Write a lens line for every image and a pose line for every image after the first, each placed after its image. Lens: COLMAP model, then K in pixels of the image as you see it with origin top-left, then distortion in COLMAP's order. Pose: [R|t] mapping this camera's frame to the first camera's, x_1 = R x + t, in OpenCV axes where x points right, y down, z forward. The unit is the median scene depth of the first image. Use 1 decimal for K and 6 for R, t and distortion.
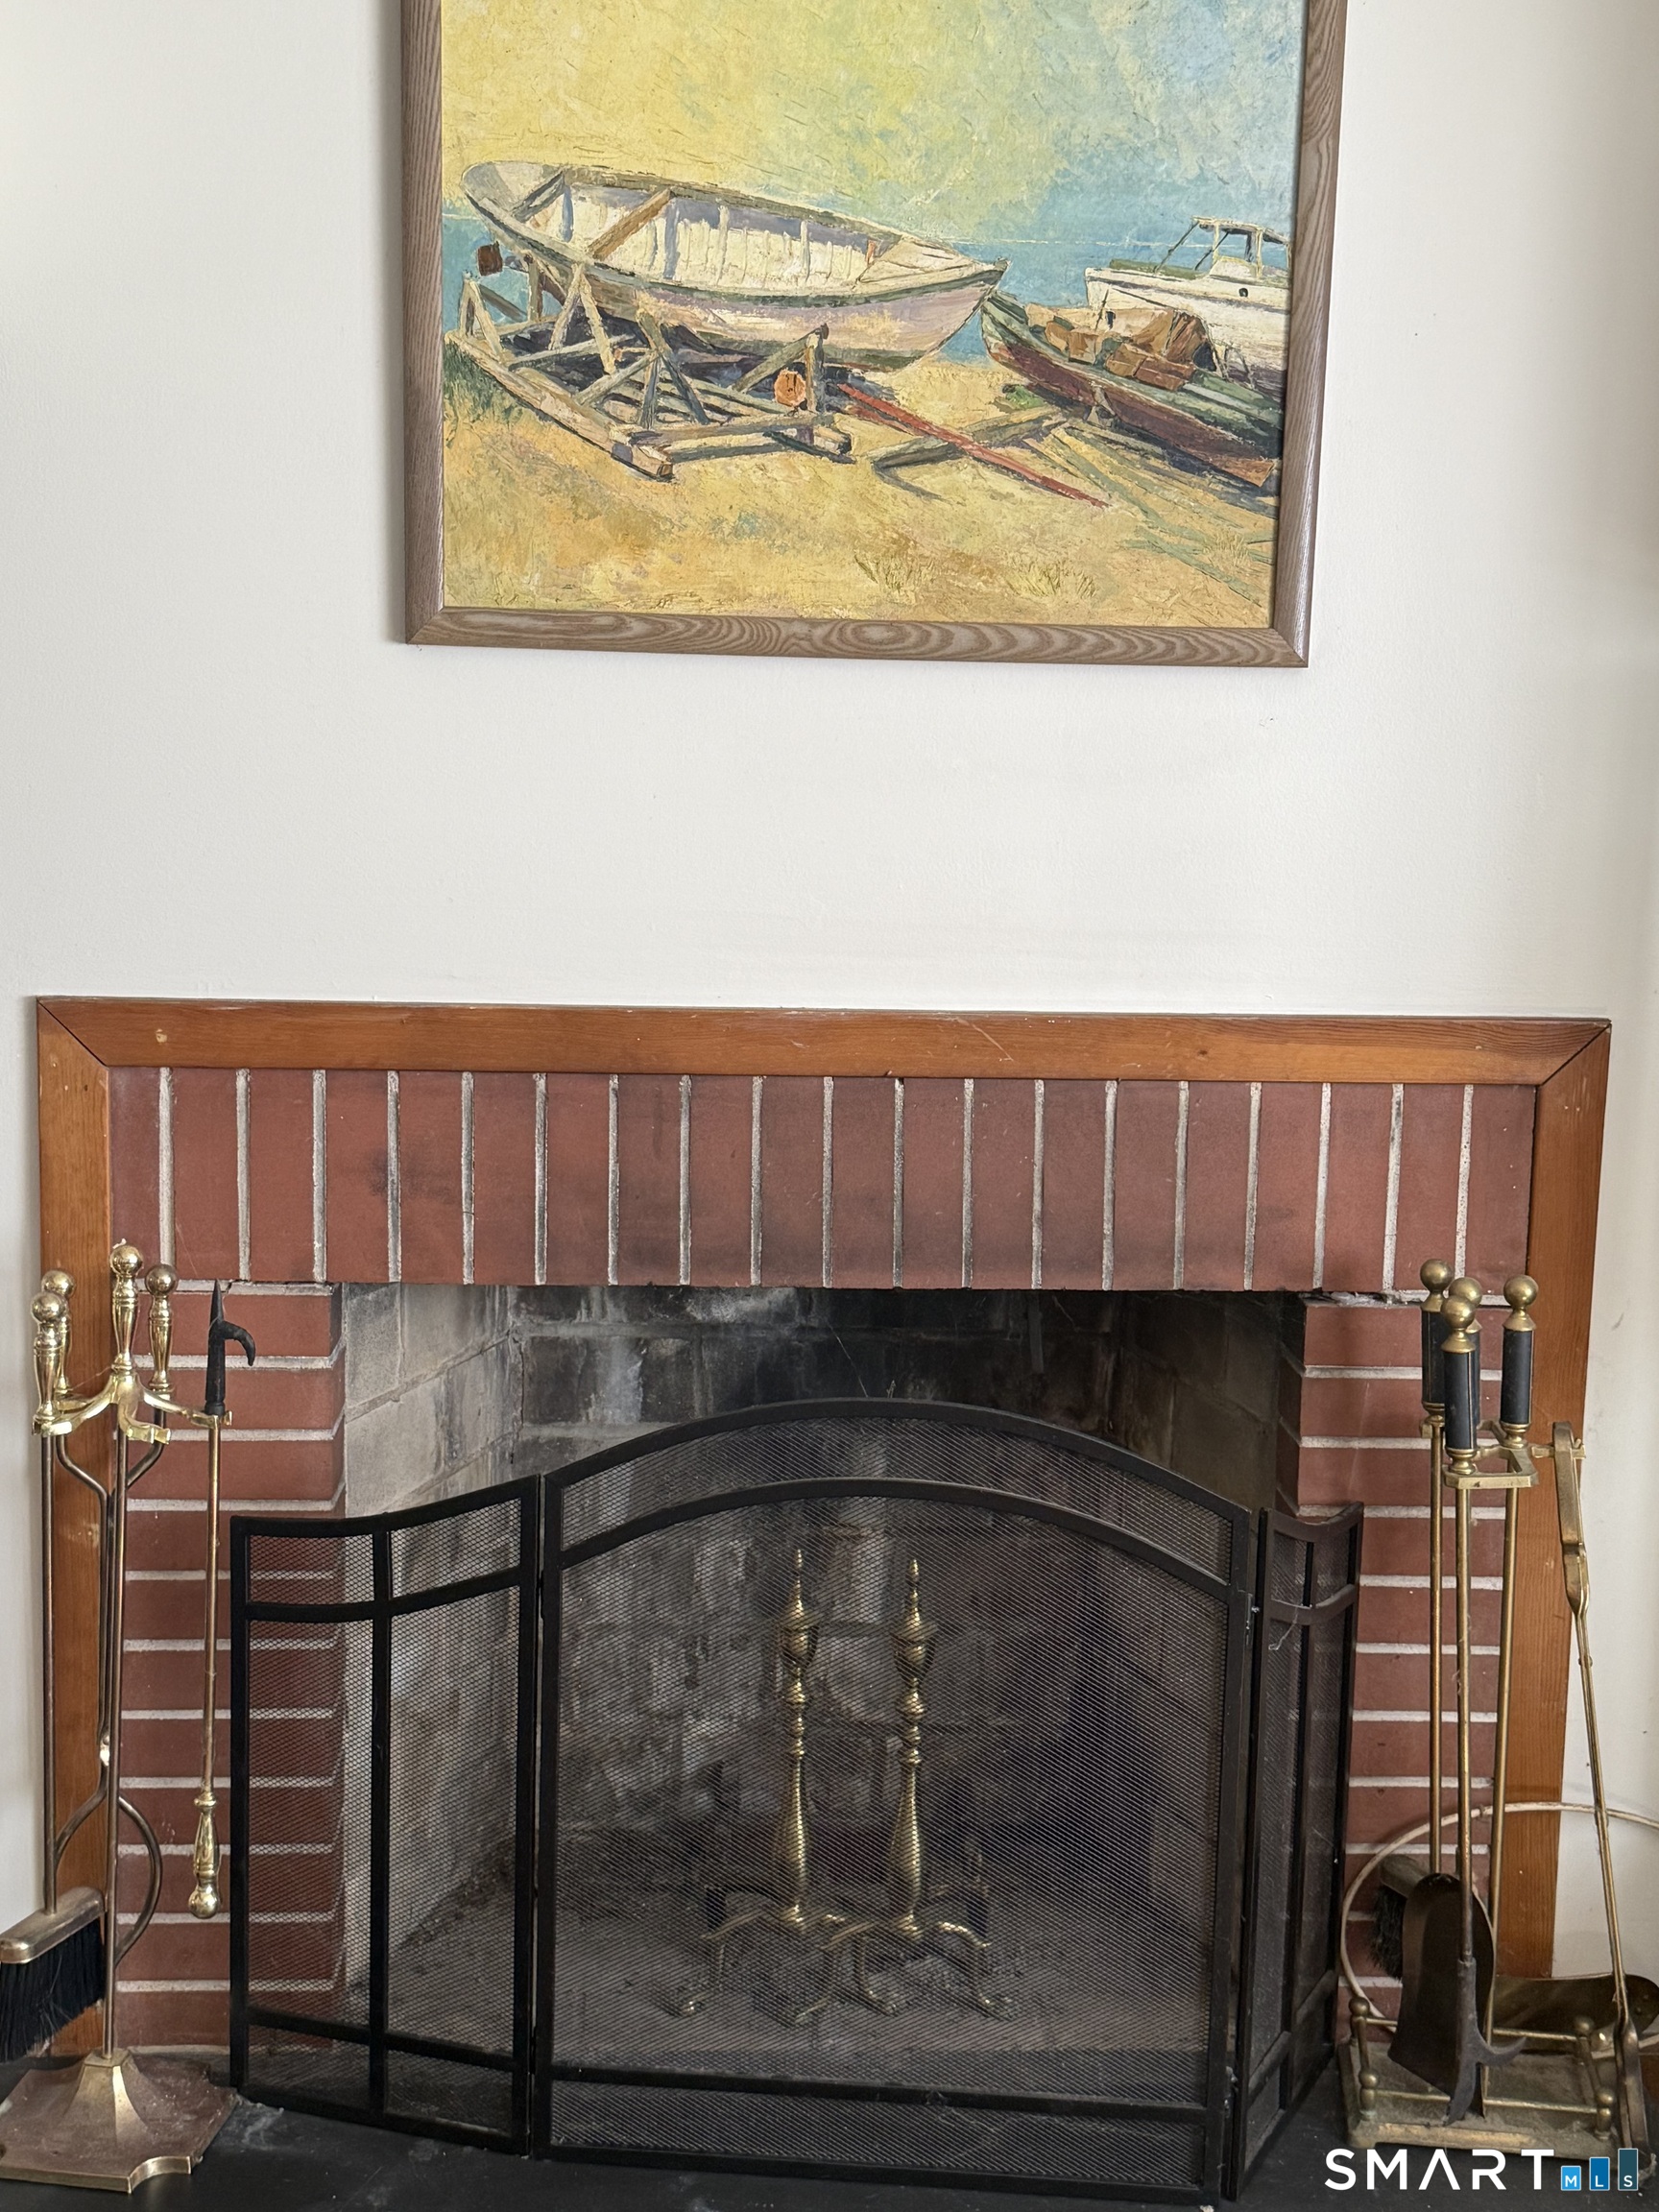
lens RADIAL K [[2720.8, 0, 827.6], [0, 2720.8, 1114.9], [0, 0, 1]] dist [0.091988, 0.000000]
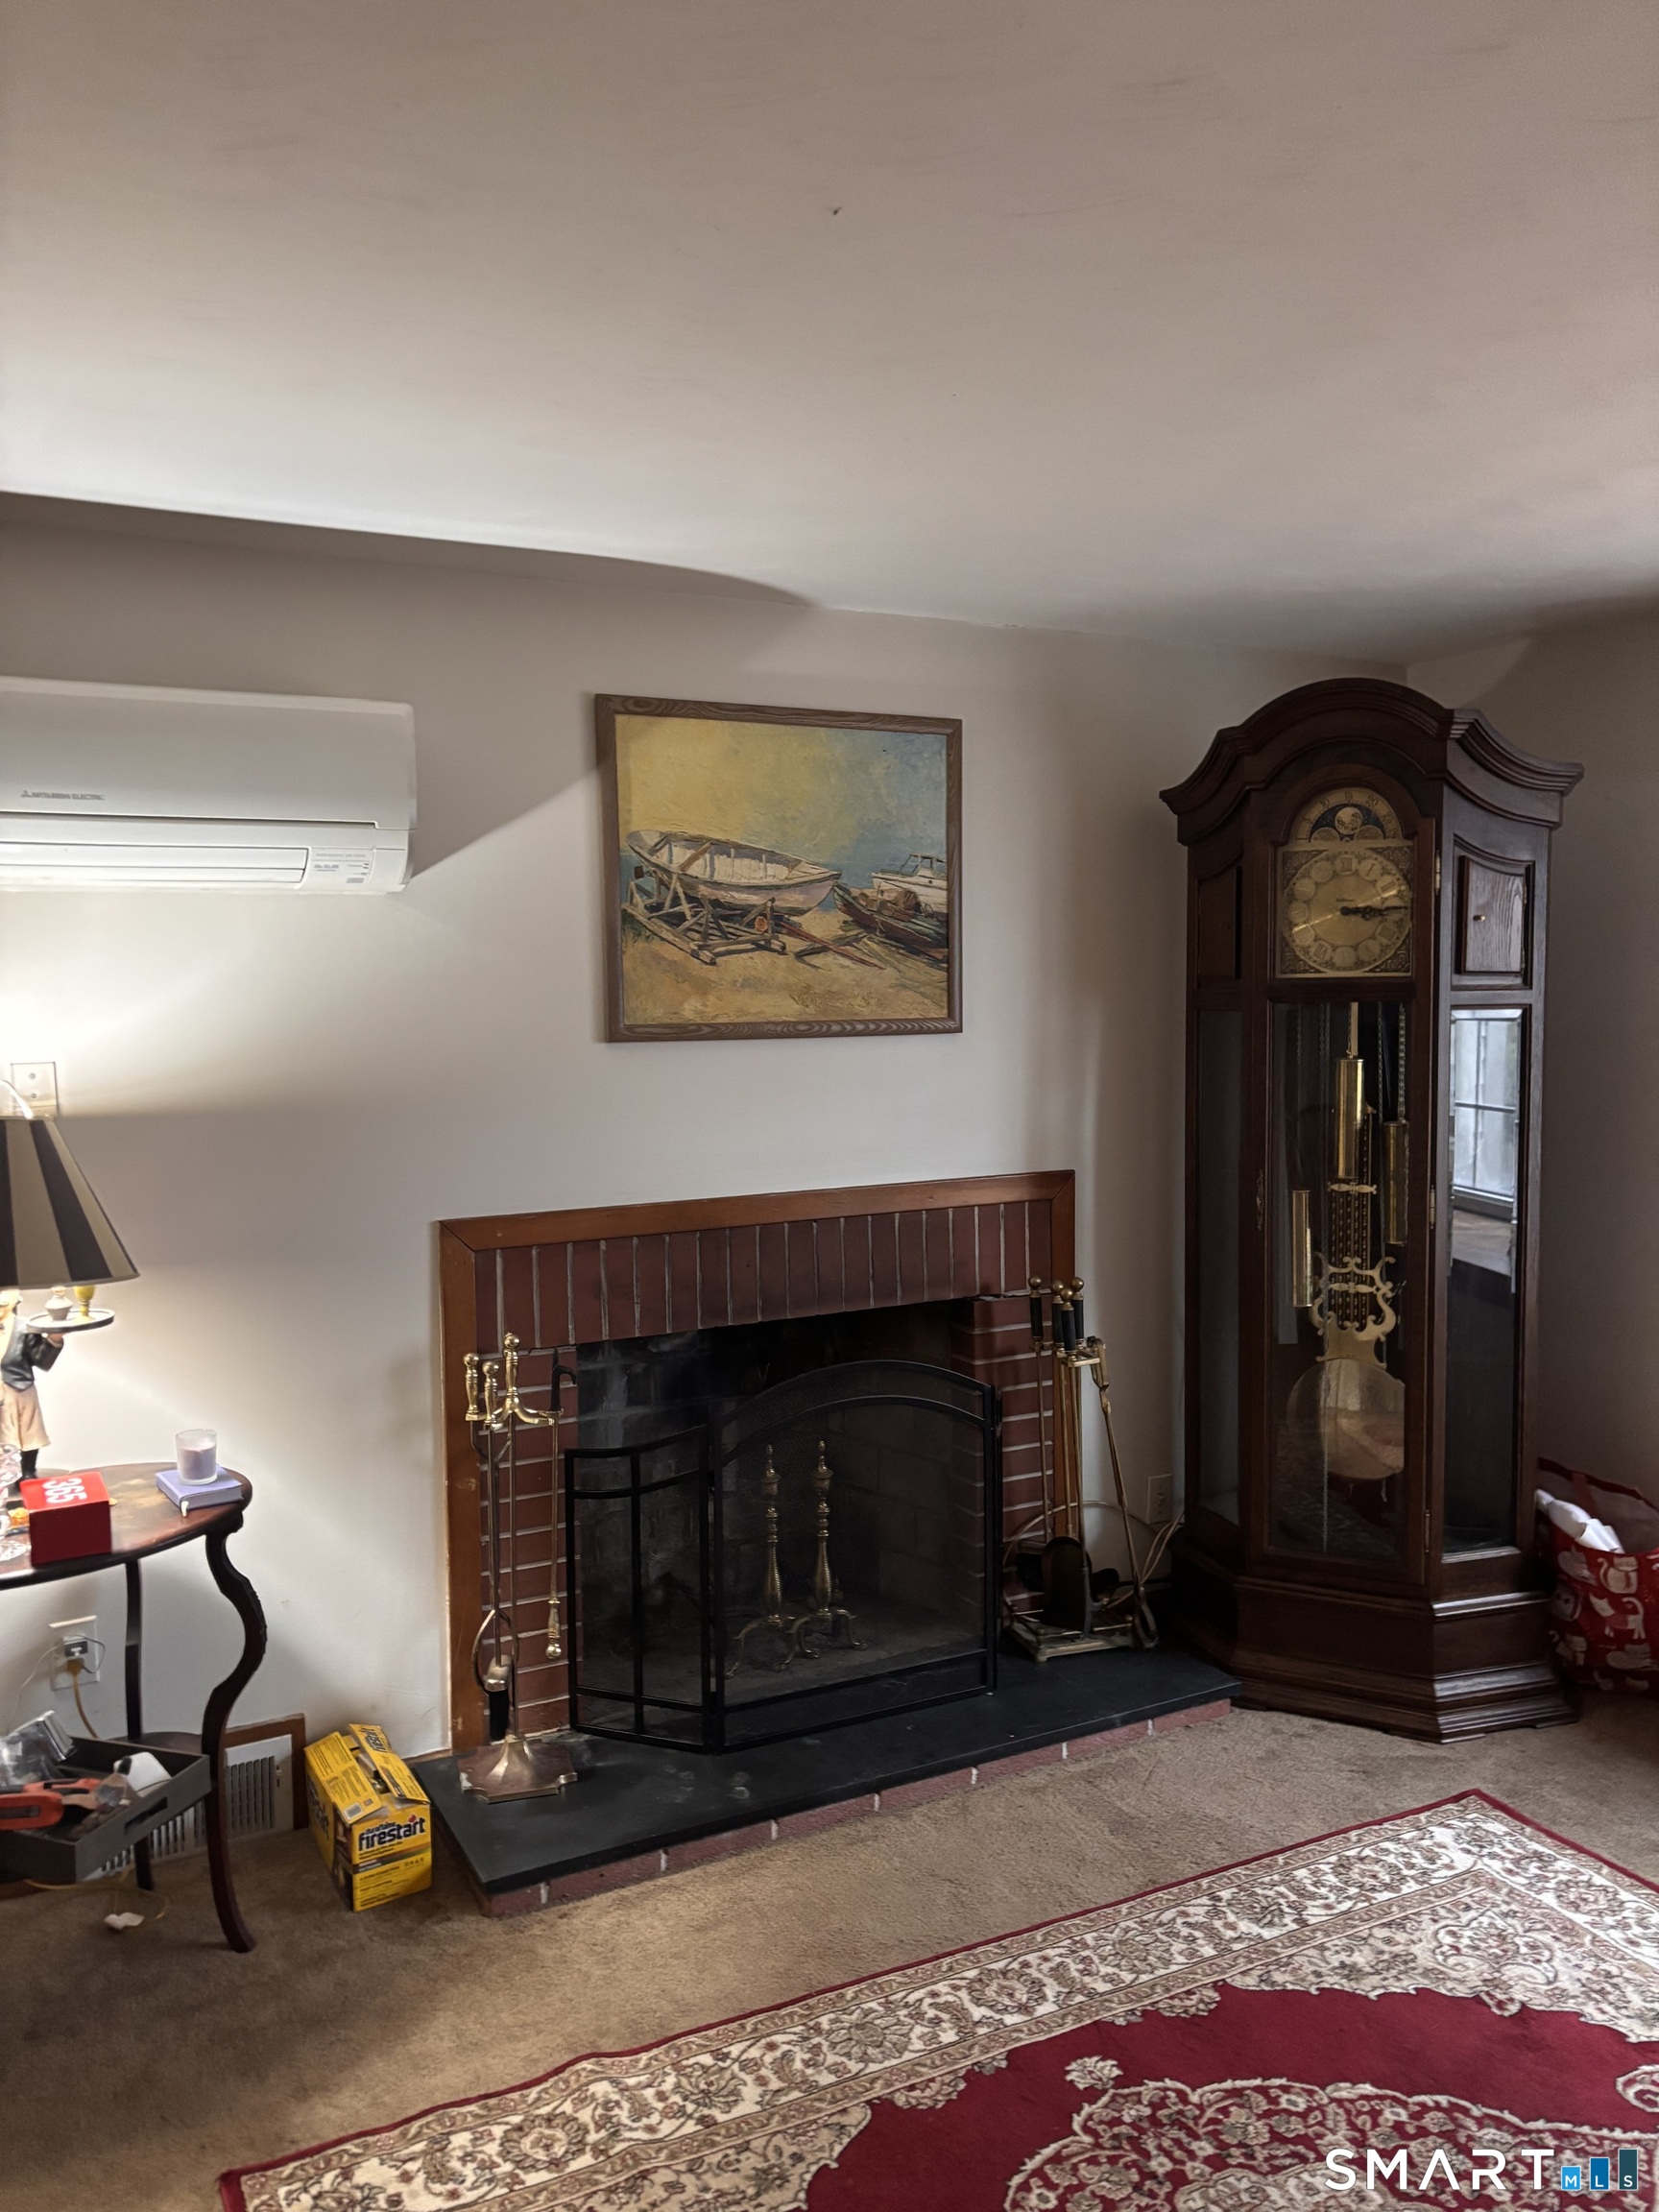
lens RADIAL K [[1672.6, 0, 831.5], [0, 1672.6, 1095.6], [0, 0, 1]] dist [0.075119, -0.002444]
pose [[0.908406, -0.063114, 0.413298, -0.546471], [0.100150, 0.992608, -0.068546, -0.021000], [-0.405917, 0.103659, 0.908012, -0.280194]]
